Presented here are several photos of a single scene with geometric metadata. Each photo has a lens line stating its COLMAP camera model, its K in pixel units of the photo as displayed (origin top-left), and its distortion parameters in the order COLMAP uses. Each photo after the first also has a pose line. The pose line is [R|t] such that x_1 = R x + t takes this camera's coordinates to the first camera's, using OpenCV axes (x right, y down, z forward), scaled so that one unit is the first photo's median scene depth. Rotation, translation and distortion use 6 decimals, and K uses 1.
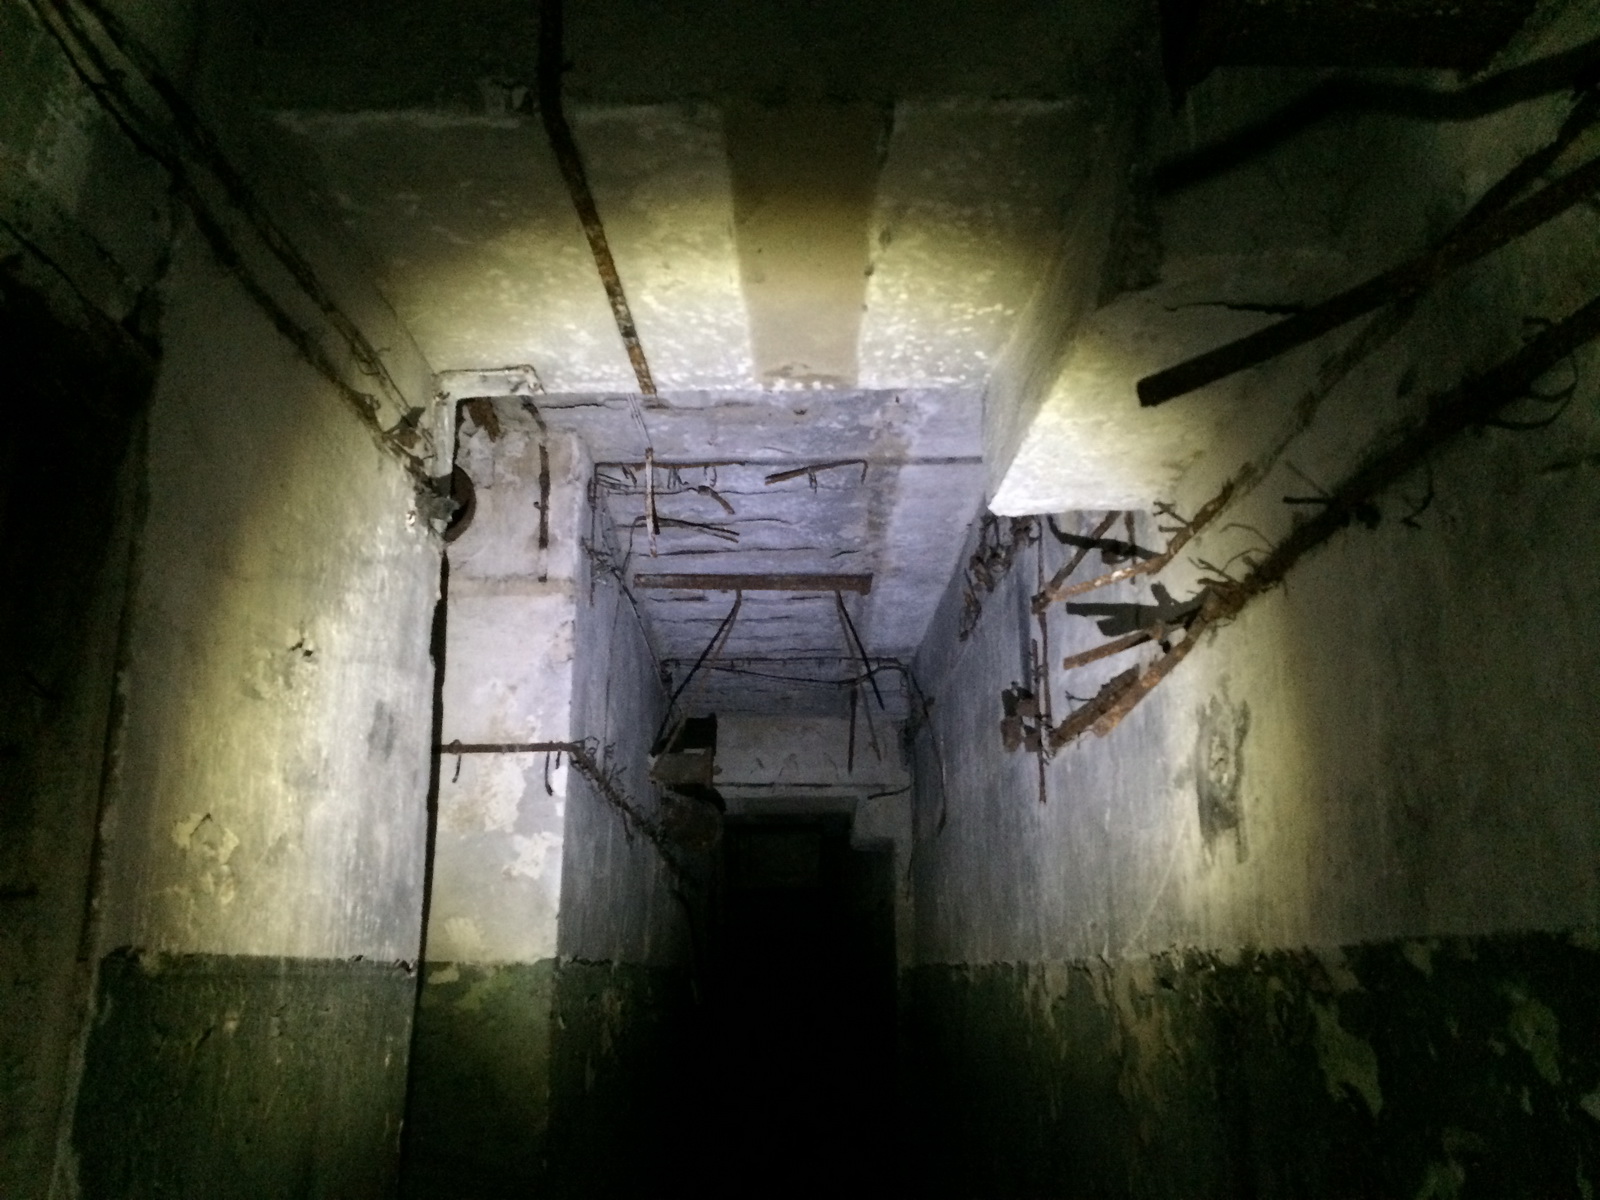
lens RADIAL K [[1308.8, 0, 787.5], [0, 1308.8, 591.6], [0, 0, 1]] dist [0.008643, -0.070337]
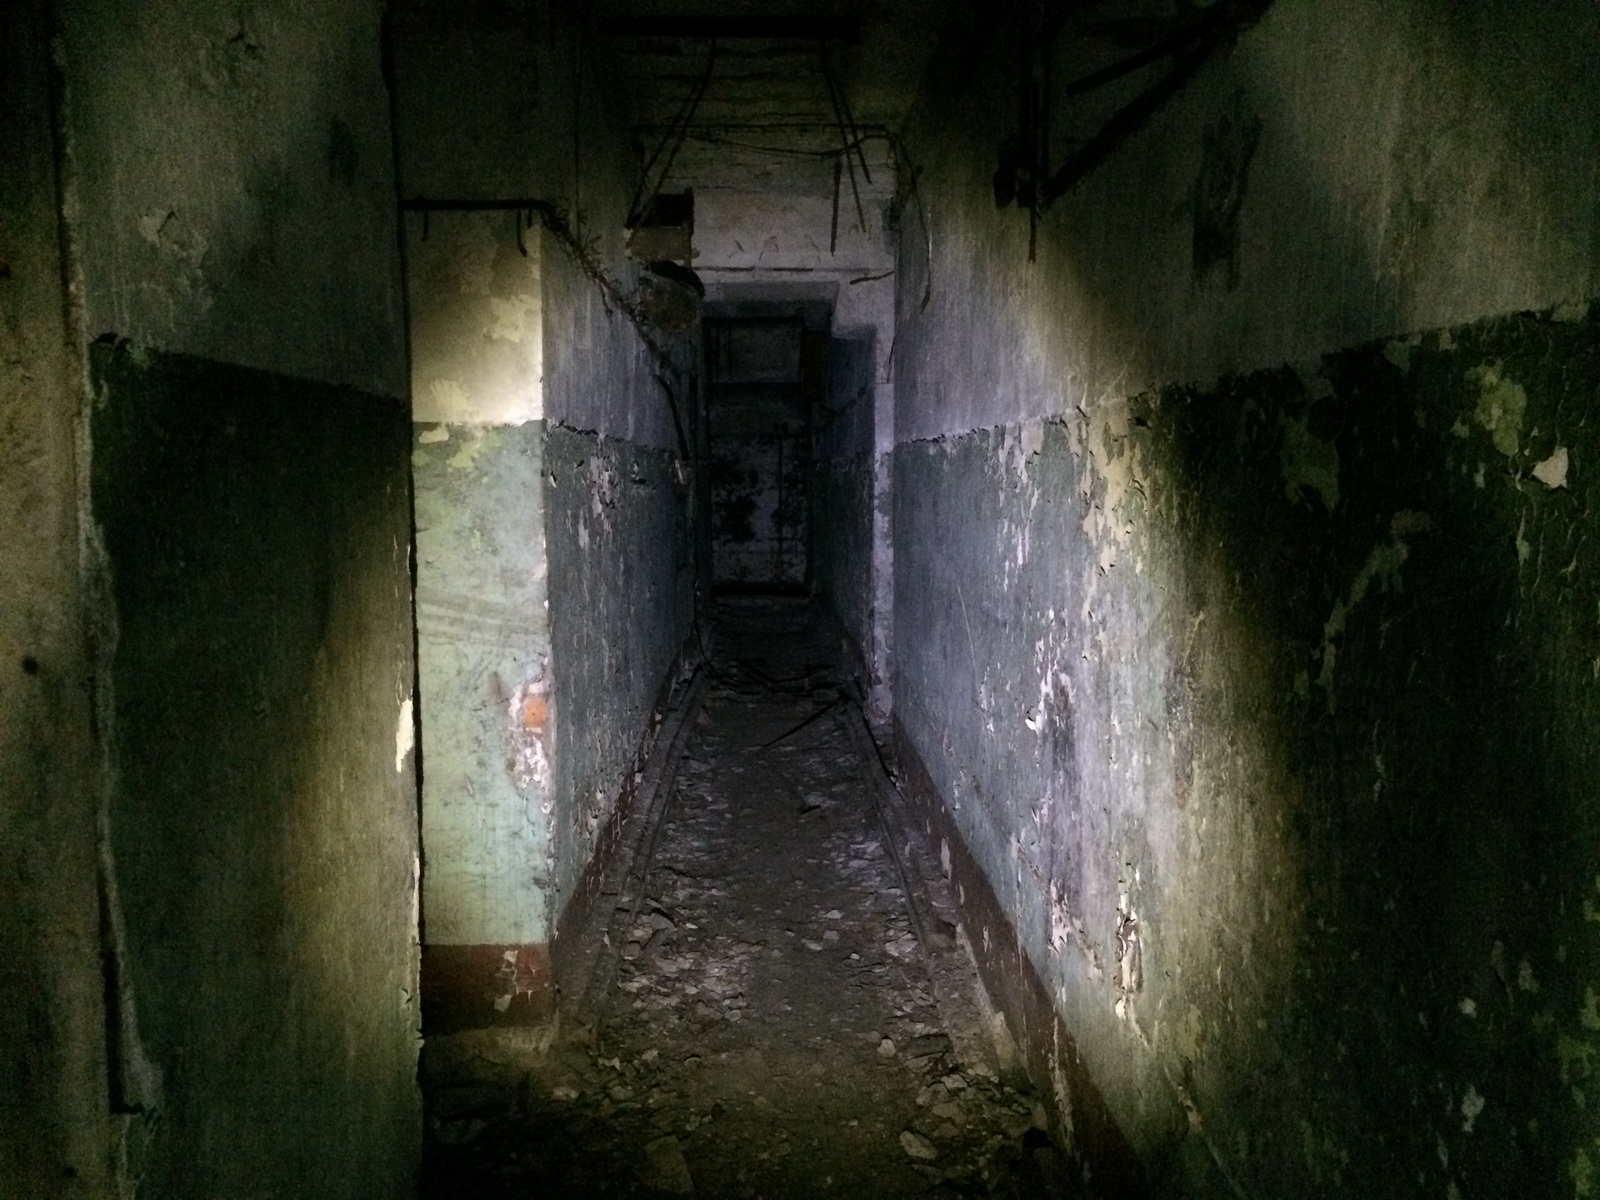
lens RADIAL K [[1308.8, 0, 787.7], [0, 1308.8, 651.8], [0, 0, 1]] dist [0.008643, -0.070337]
pose [[0.999880, -0.004696, 0.014790, -0.003029], [-0.001703, 0.914147, 0.405379, 0.037923], [-0.015424, -0.405356, 0.914029, -0.006909]]
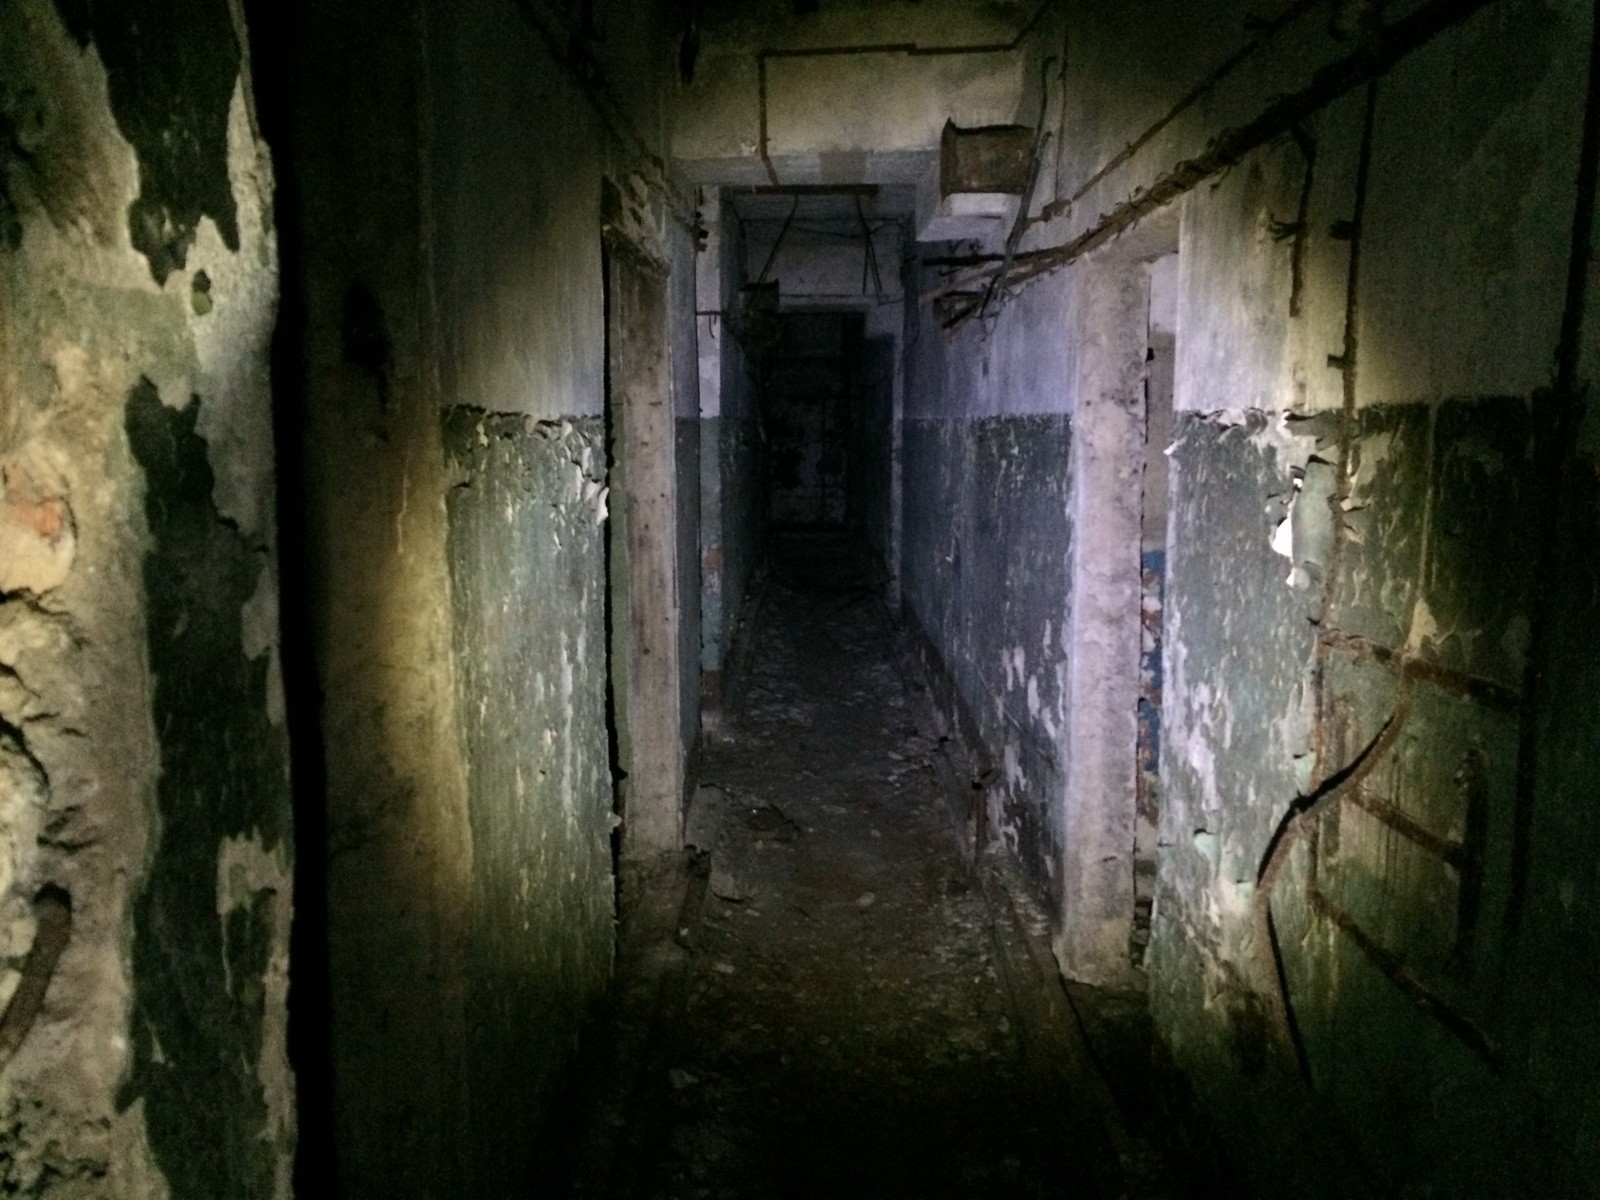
lens RADIAL K [[1308.8, 0, 809.7], [0, 1308.8, 667.8], [0, 0, 1]] dist [0.008643, -0.070337]
pose [[0.999997, -0.000237, 0.002241, -0.042423], [-0.000796, 0.893227, 0.449606, -0.370063], [-0.002109, -0.449607, 0.893224, -1.289193]]
